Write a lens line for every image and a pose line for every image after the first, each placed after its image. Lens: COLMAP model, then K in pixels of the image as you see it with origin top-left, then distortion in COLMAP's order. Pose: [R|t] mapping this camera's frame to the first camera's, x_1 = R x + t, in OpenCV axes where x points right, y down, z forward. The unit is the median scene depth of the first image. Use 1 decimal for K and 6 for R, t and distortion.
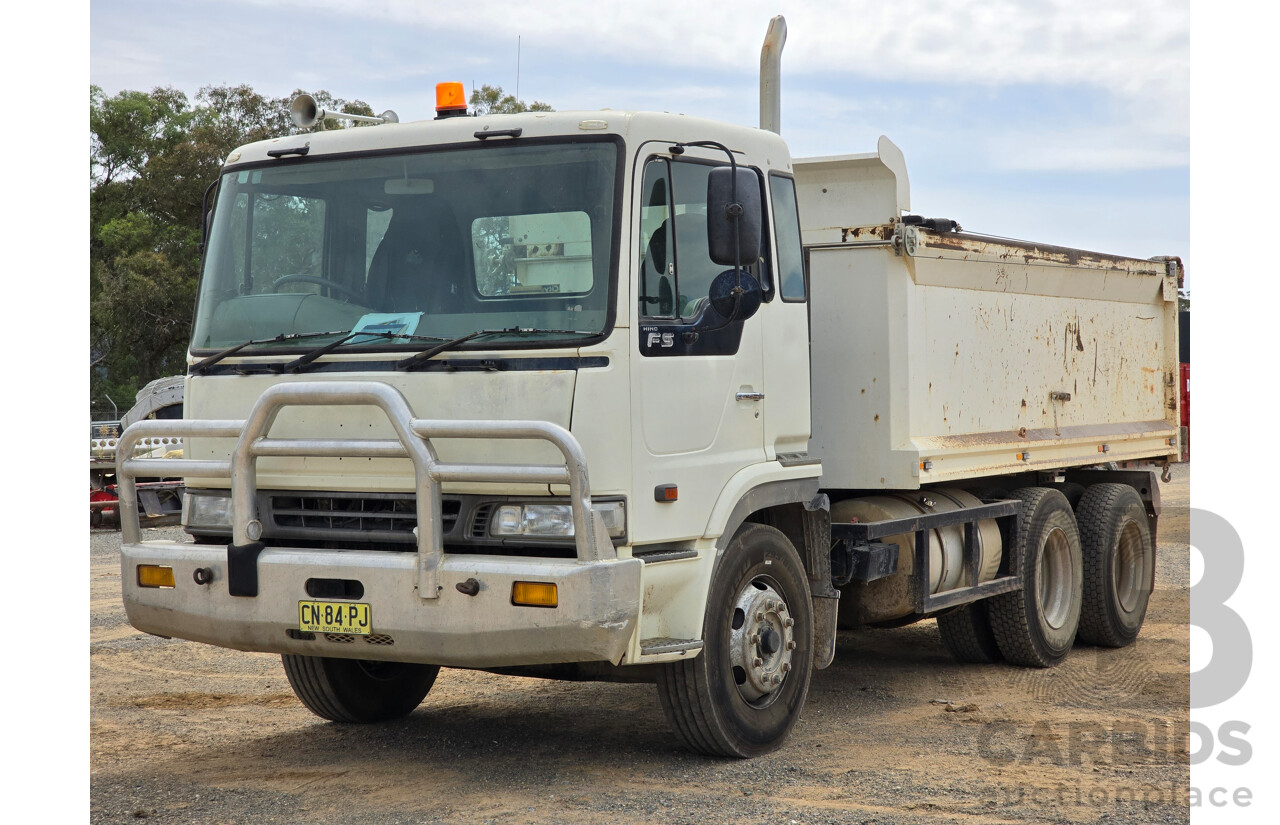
lens RADIAL K [[1430.0, 0, 640.0], [0, 1430.0, 412.5], [0, 0, 1]] dist [0.127726, -0.016775]
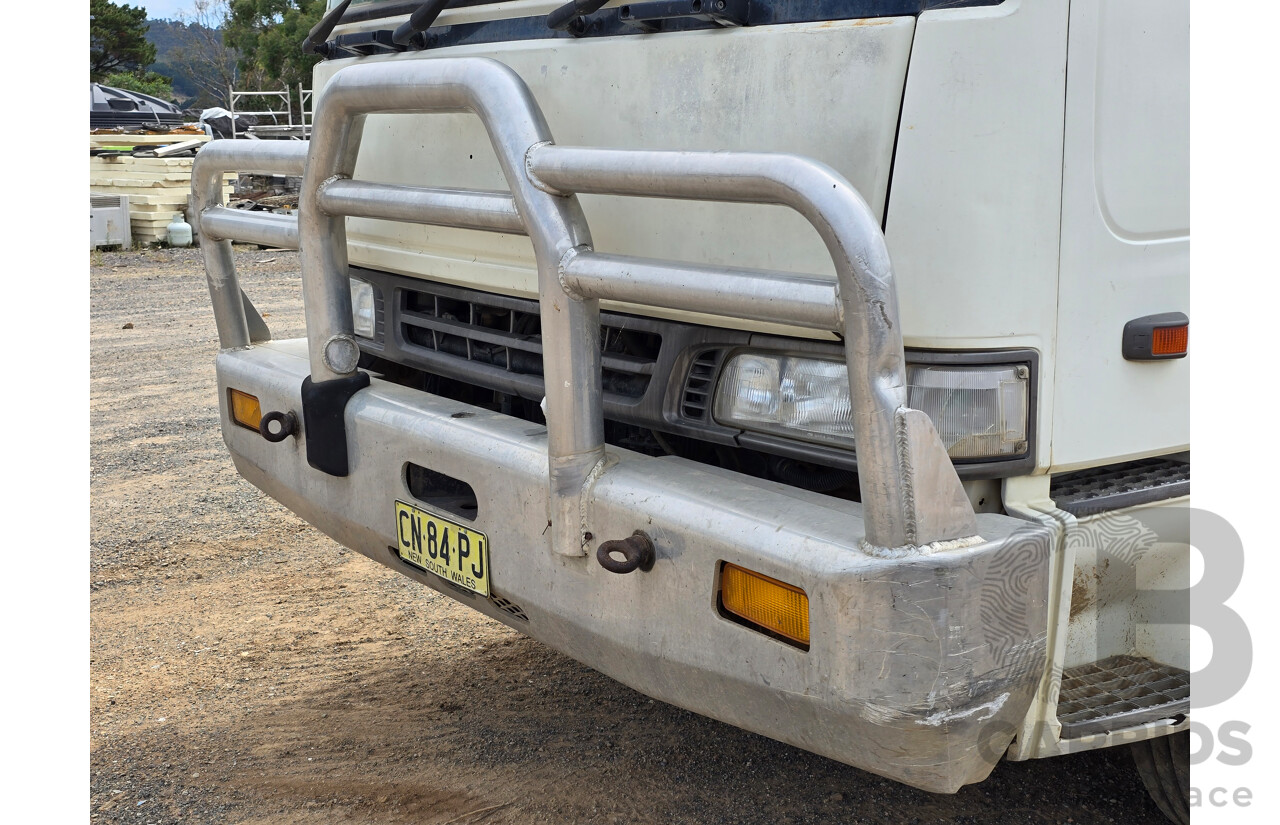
lens RADIAL K [[1501.0, 0, 640.0], [0, 1501.0, 412.5], [0, 0, 1]] dist [0.097696, -0.015402]
pose [[0.937824, 0.066476, -0.340687, 0.029398], [-0.002802, 0.982908, 0.184074, -0.000075], [0.347101, -0.171674, 0.921981, 0.573868]]
